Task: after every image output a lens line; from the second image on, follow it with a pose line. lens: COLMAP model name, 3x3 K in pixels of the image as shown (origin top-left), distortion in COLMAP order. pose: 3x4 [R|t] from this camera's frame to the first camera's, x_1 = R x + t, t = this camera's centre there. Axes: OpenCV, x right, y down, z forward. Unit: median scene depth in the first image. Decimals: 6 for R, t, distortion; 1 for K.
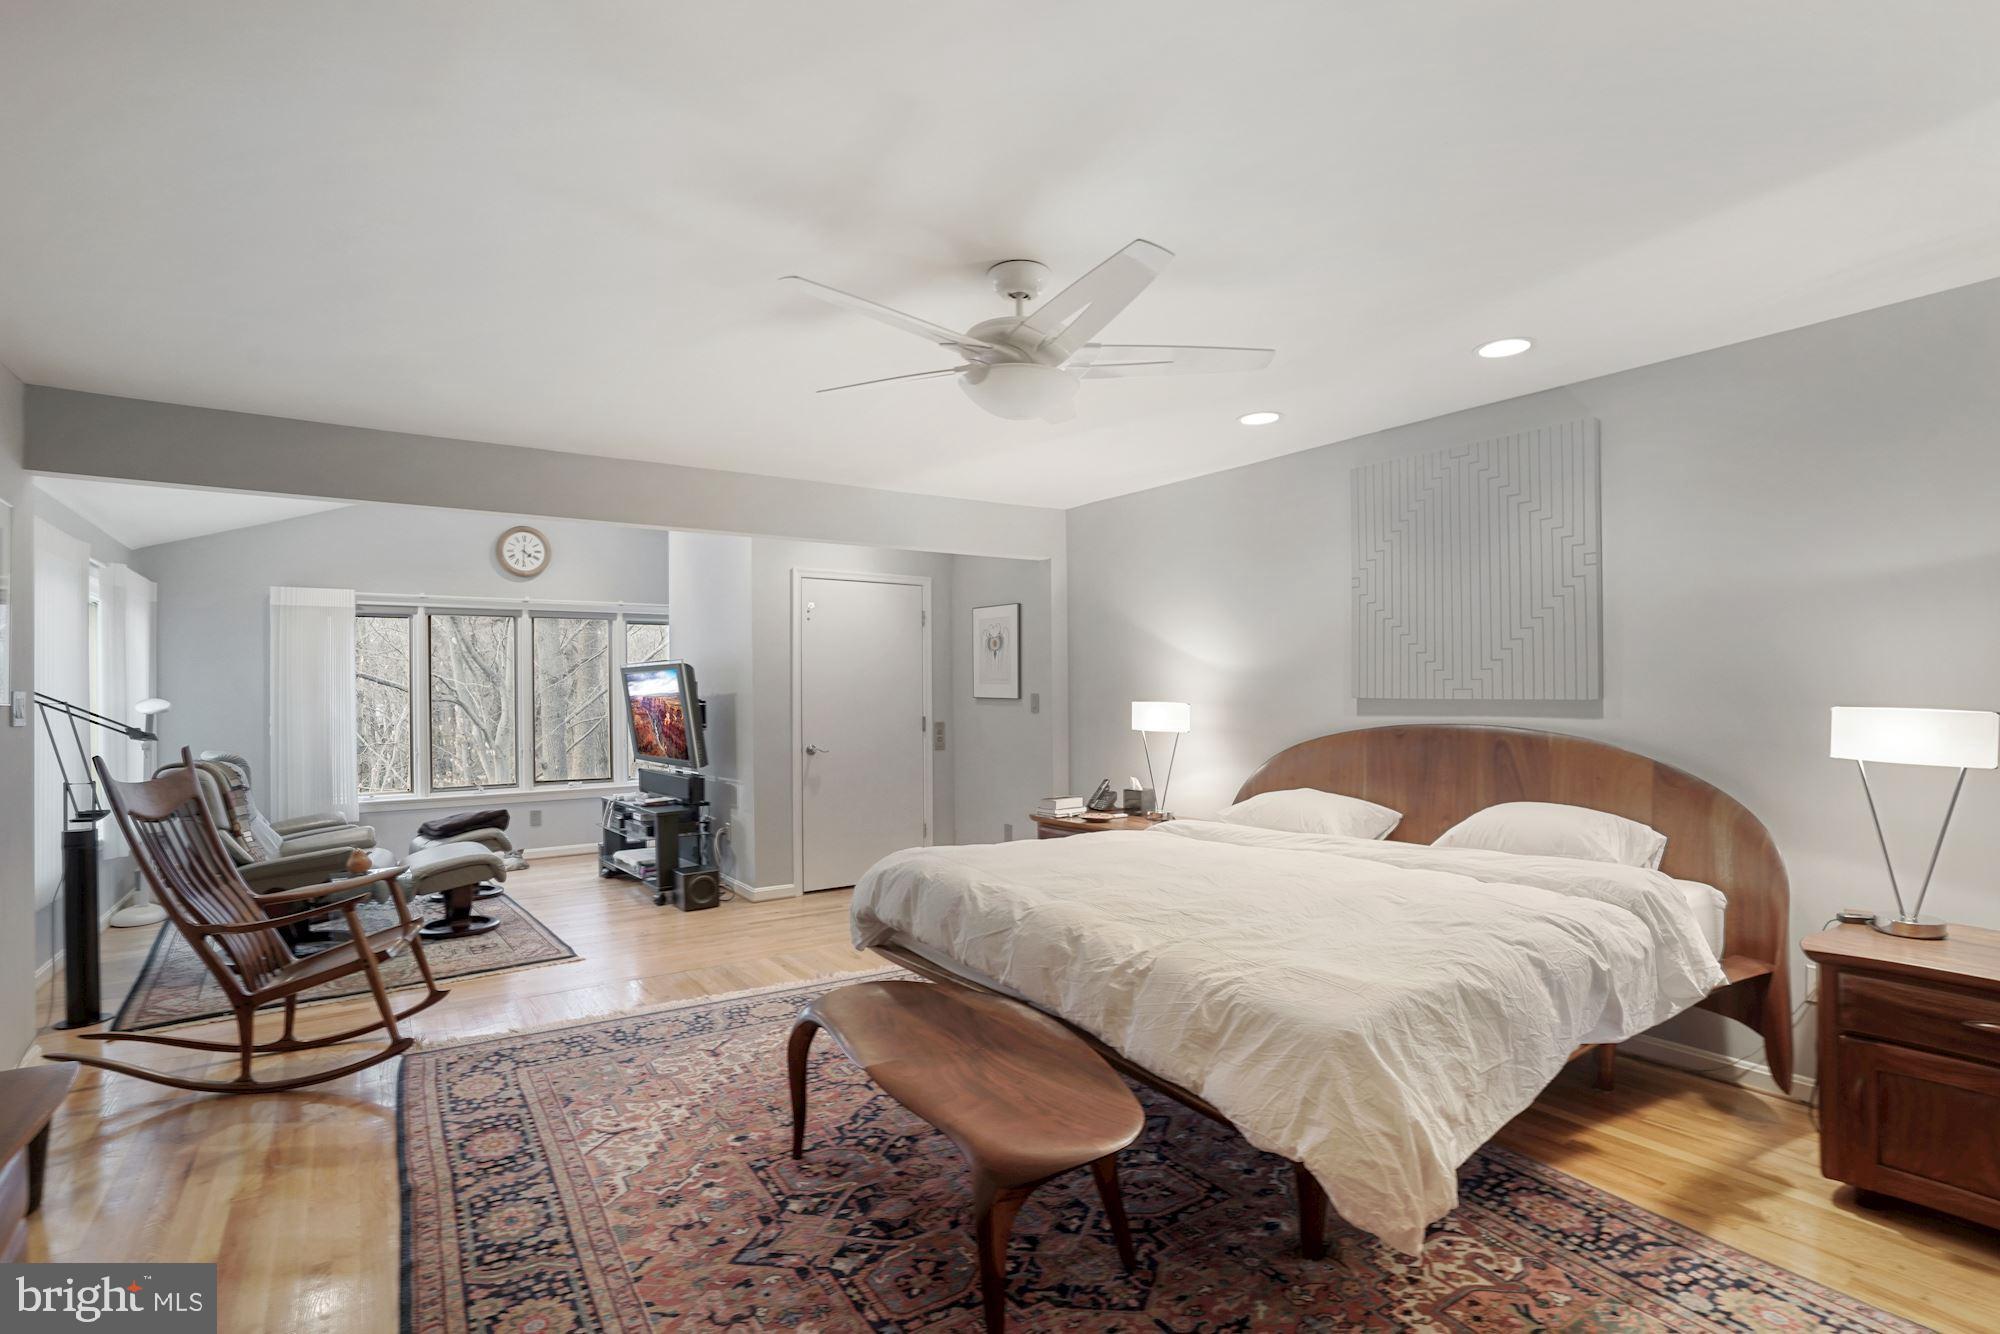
lens RADIAL K [[954.0, 0, 986.8], [0, 954.0, 675.4], [0, 0, 1]] dist [0.003673, 0.000297]
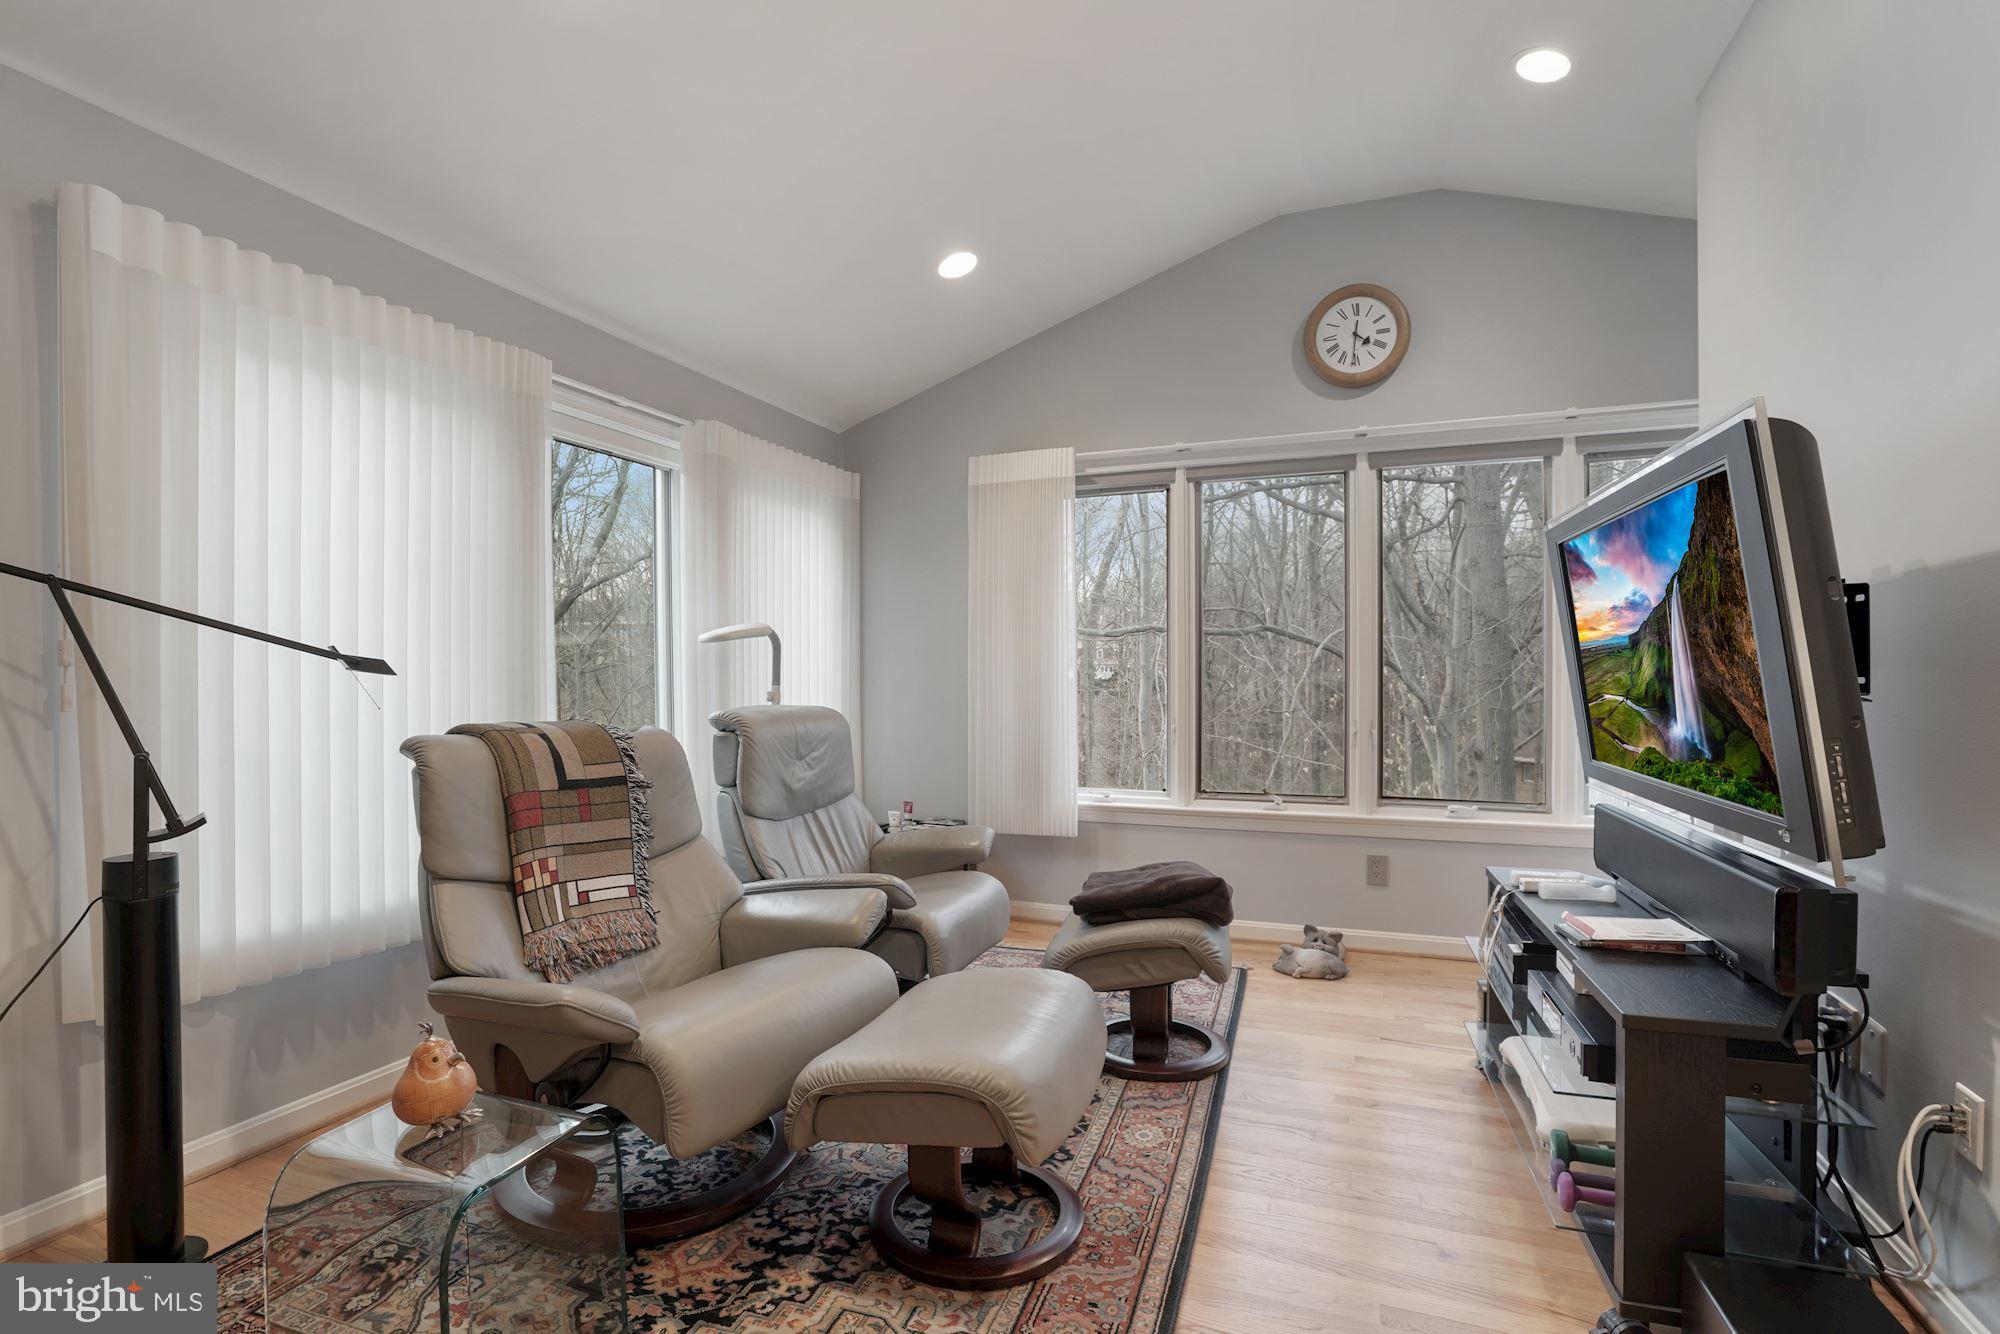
lens RADIAL K [[909.2, 0, 994.1], [0, 909.2, 694.9], [0, 0, 1]] dist [-0.023901, 0.000153]
pose [[0.549715, 0.025809, -0.834954, -0.192807], [0.012263, 0.999166, 0.038959, 0.037406], [0.835263, -0.031655, 0.548939, 0.584258]]
